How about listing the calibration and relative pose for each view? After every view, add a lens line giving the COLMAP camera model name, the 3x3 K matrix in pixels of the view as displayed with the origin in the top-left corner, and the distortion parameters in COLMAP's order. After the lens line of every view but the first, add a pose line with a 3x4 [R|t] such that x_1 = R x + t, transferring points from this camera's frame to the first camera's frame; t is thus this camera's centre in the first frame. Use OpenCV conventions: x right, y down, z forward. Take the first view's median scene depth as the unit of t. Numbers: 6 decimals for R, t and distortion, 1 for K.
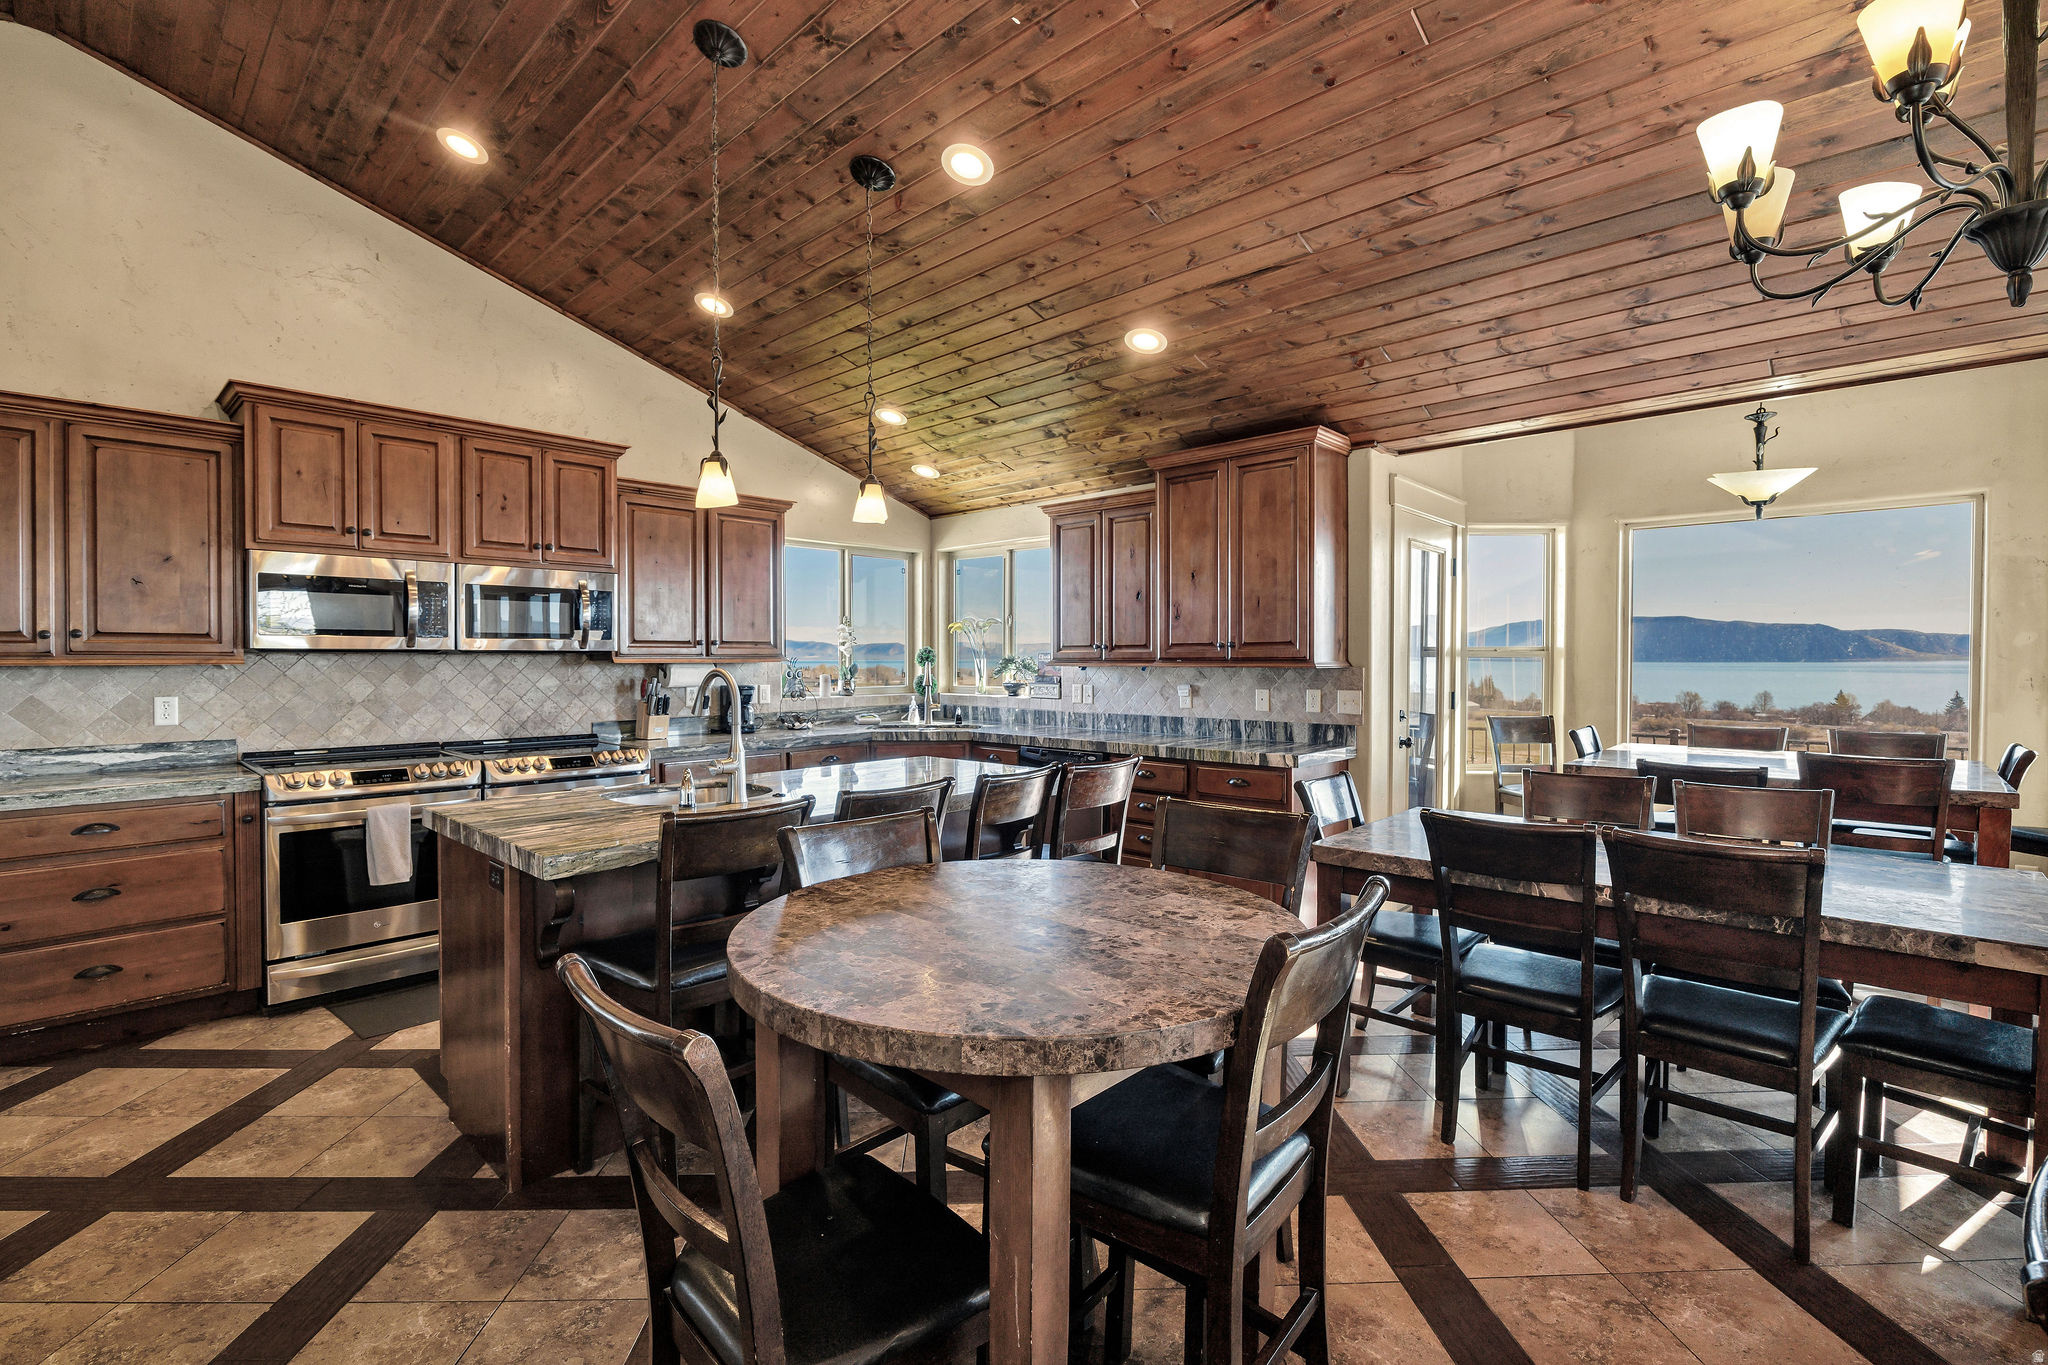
lens RADIAL K [[923.4, 0, 976.6], [0, 923.4, 670.0], [0, 0, 1]] dist [-0.010213, -0.000644]
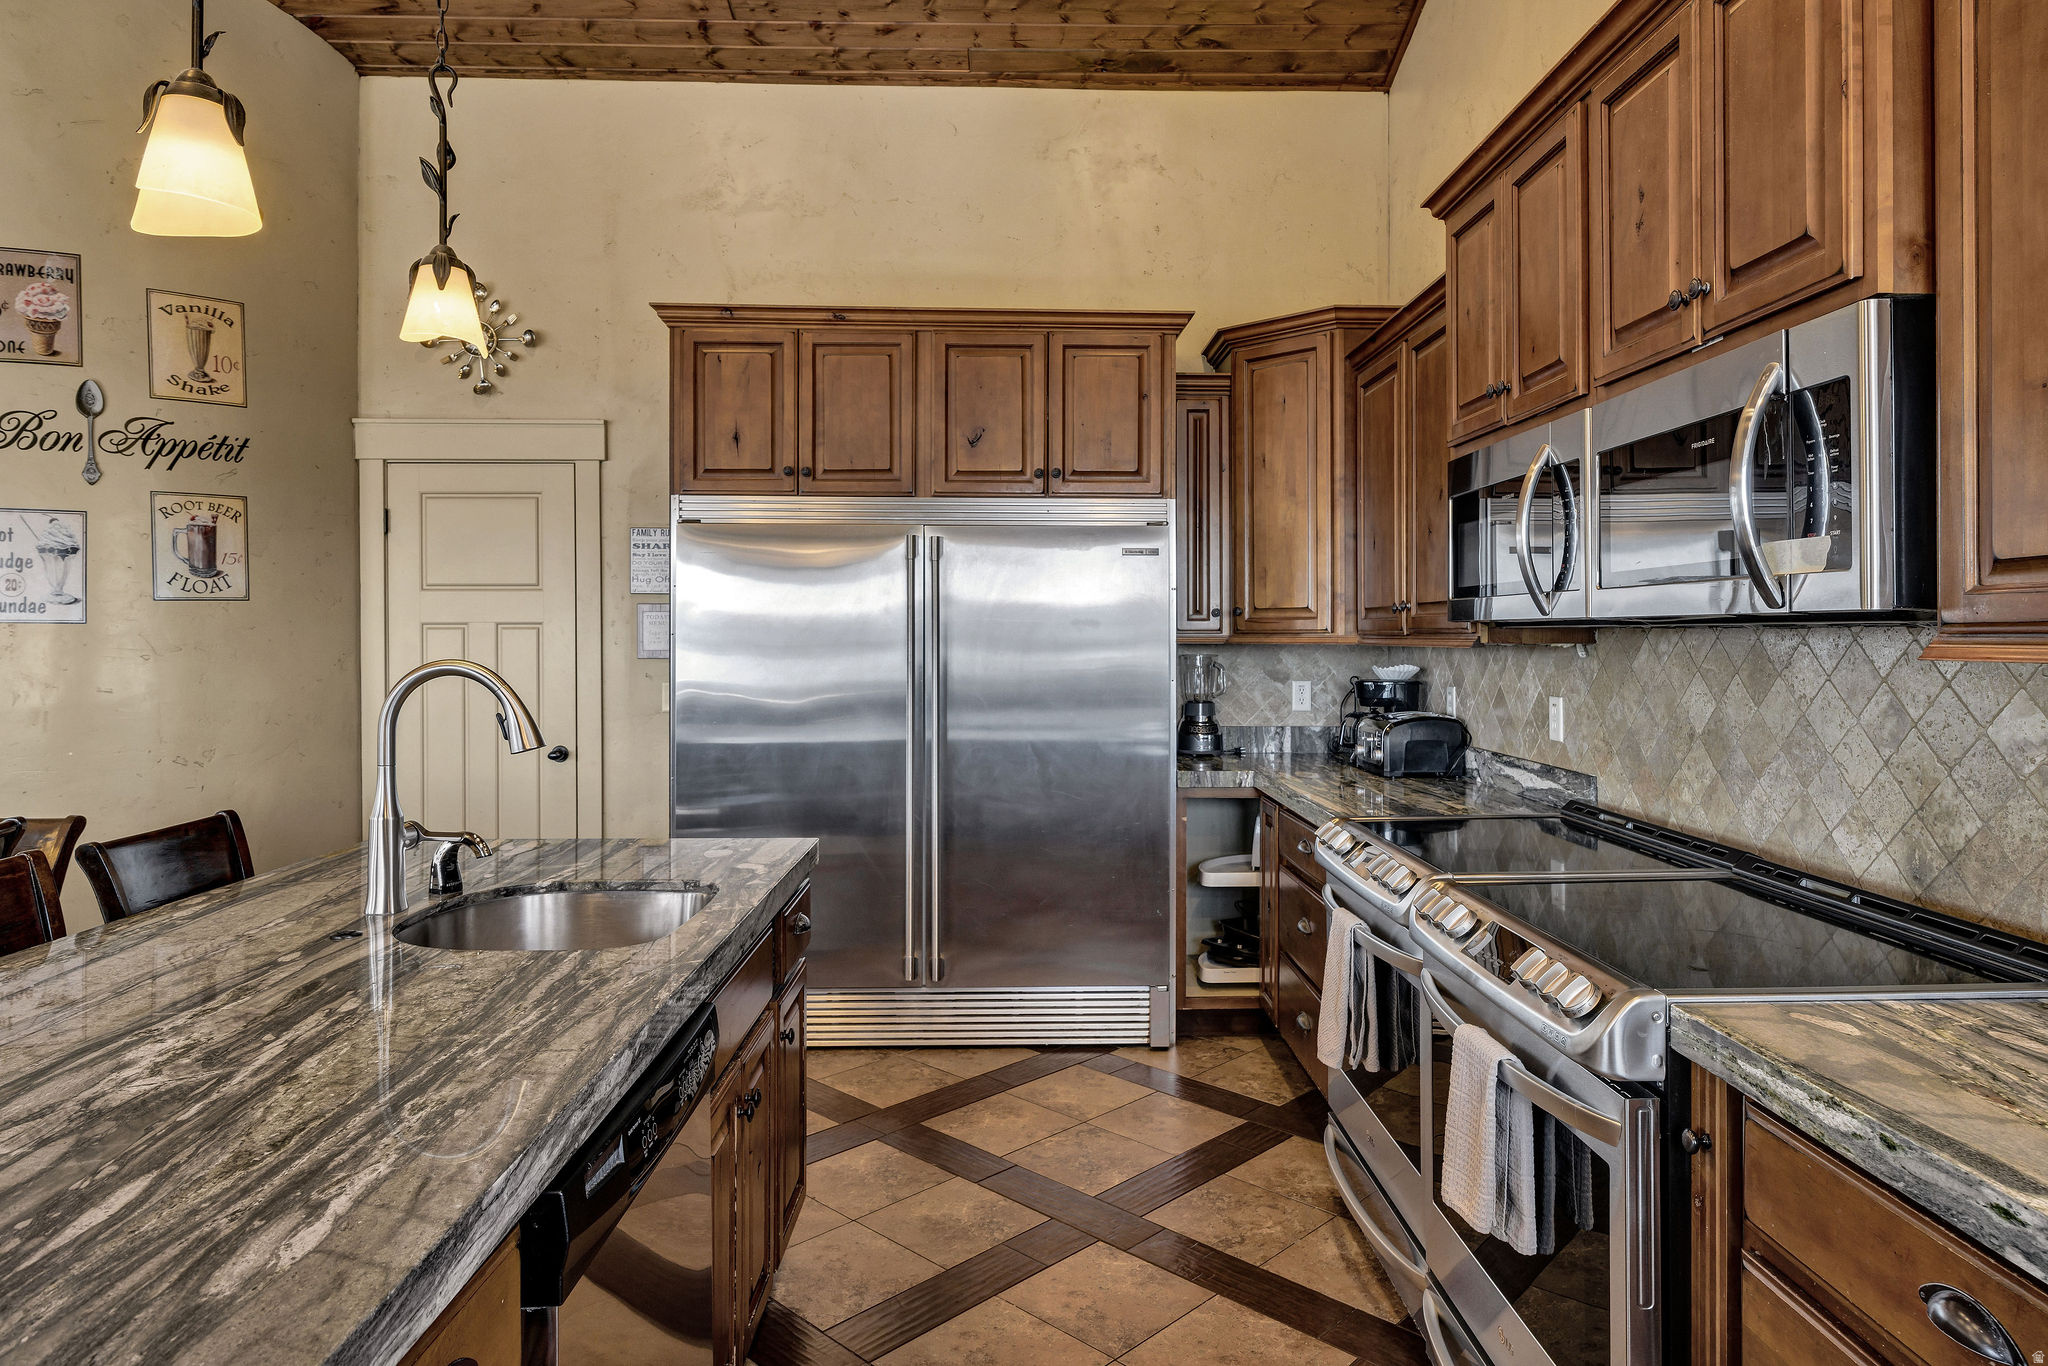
lens RADIAL K [[1217.9, 0, 1042.6], [0, 1217.9, 639.7], [0, 0, 1]] dist [-0.001014, -0.000868]
pose [[-0.684552, 0.004784, -0.728948, -0.002679], [-0.003677, 0.999943, 0.010015, -0.017186], [0.728955, 0.009537, -0.684496, 1.186834]]
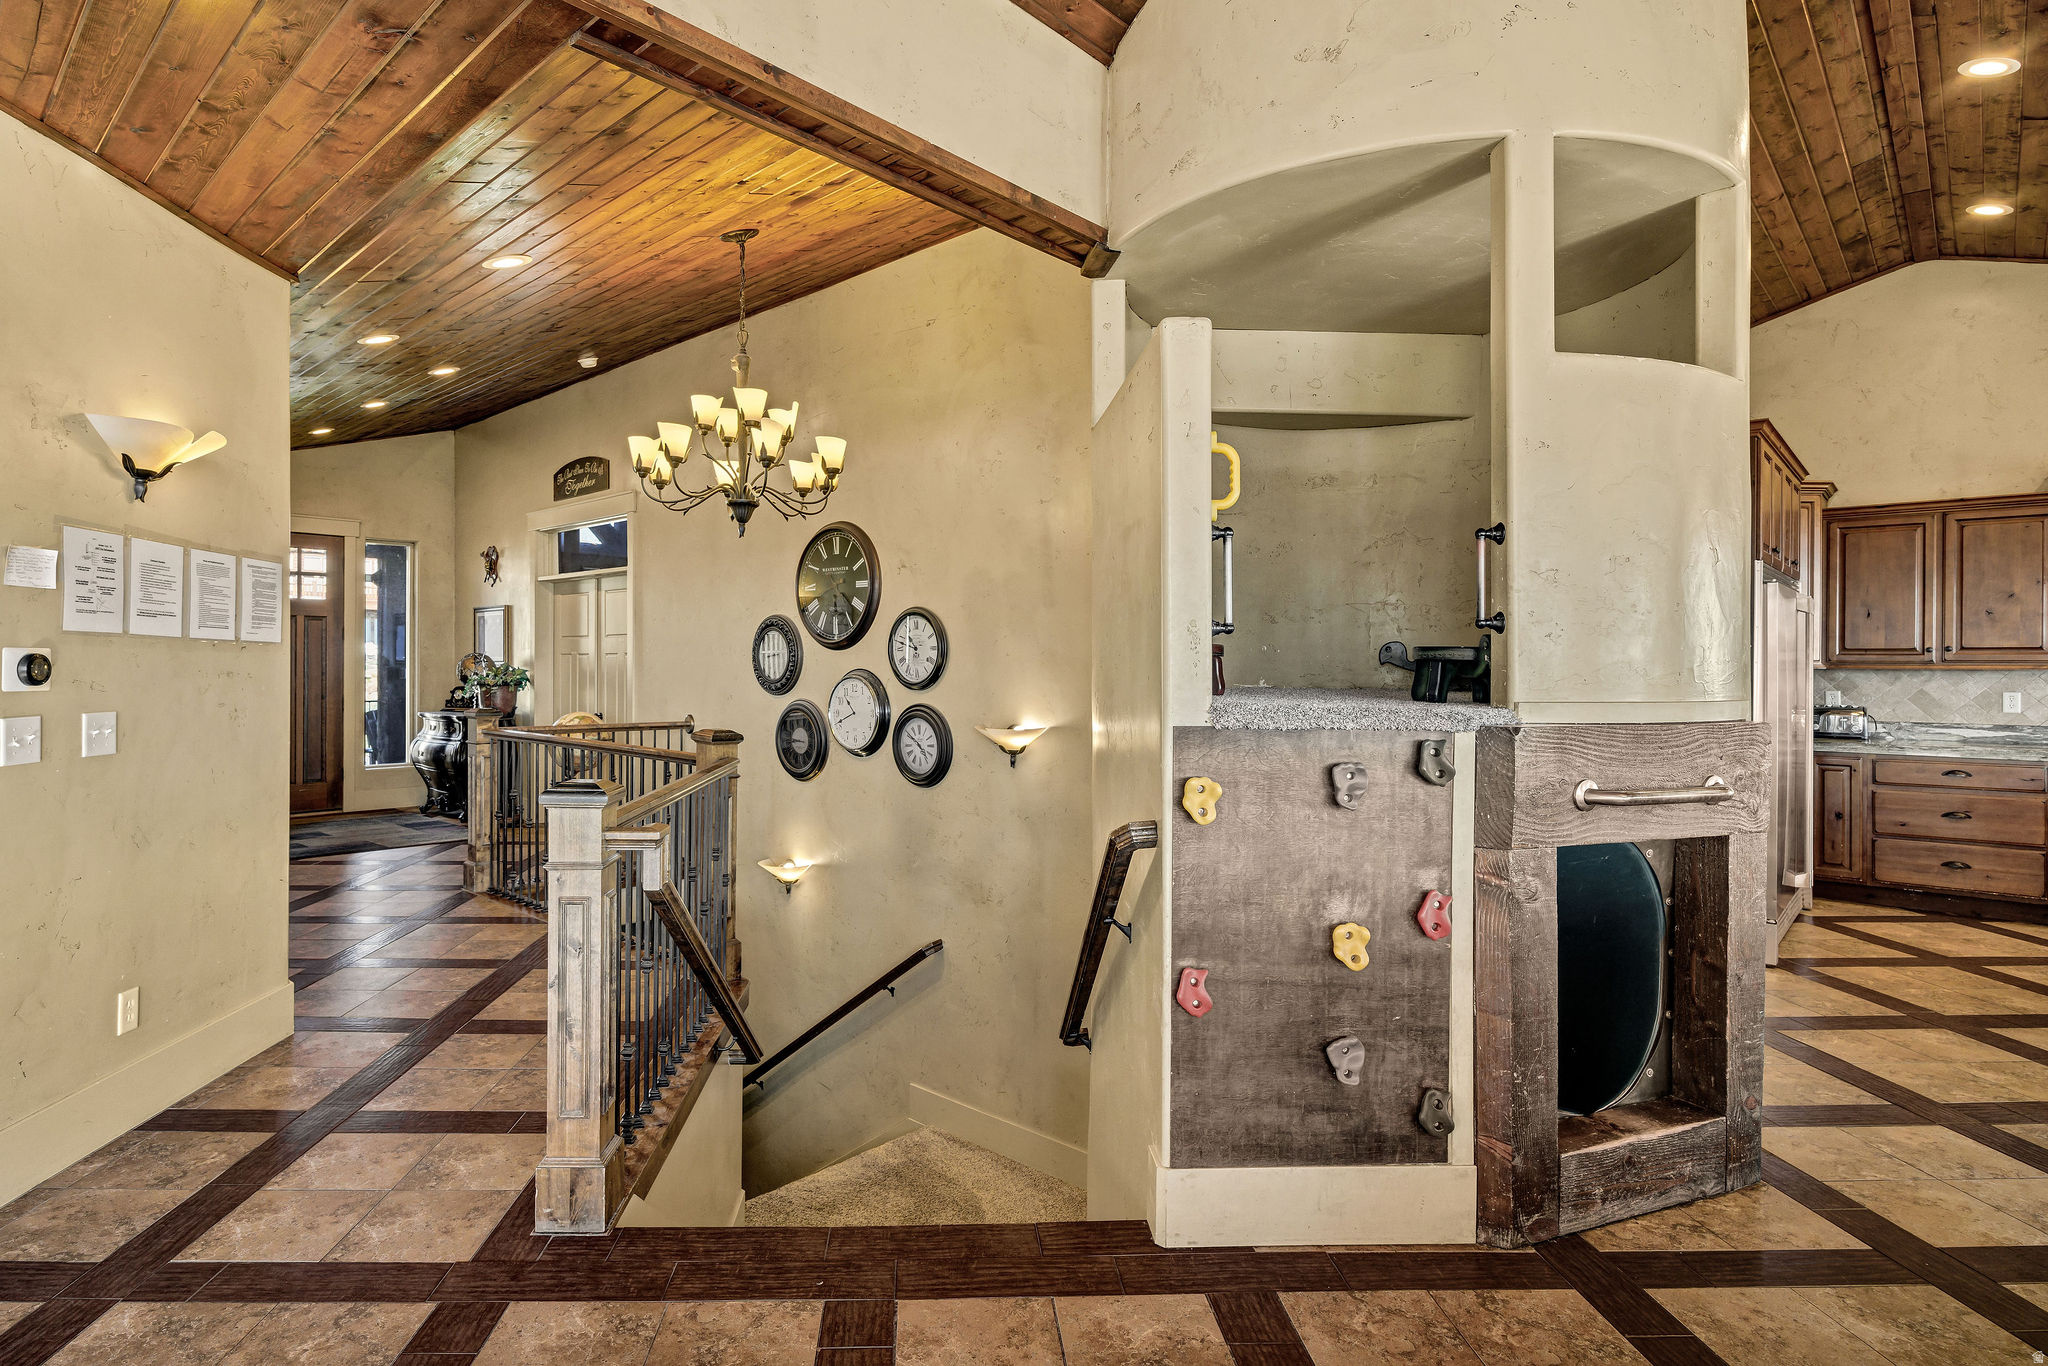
lens RADIAL K [[1061.2, 0, 1021.1], [0, 1061.2, 666.8], [0, 0, 1]] dist [-0.001348, 0.000547]
pose [[0.054059, 0.006605, -0.998516, 0.575529], [-0.013653, 0.999890, 0.005875, 0.001272], [0.998444, 0.013316, 0.054144, -0.529730]]
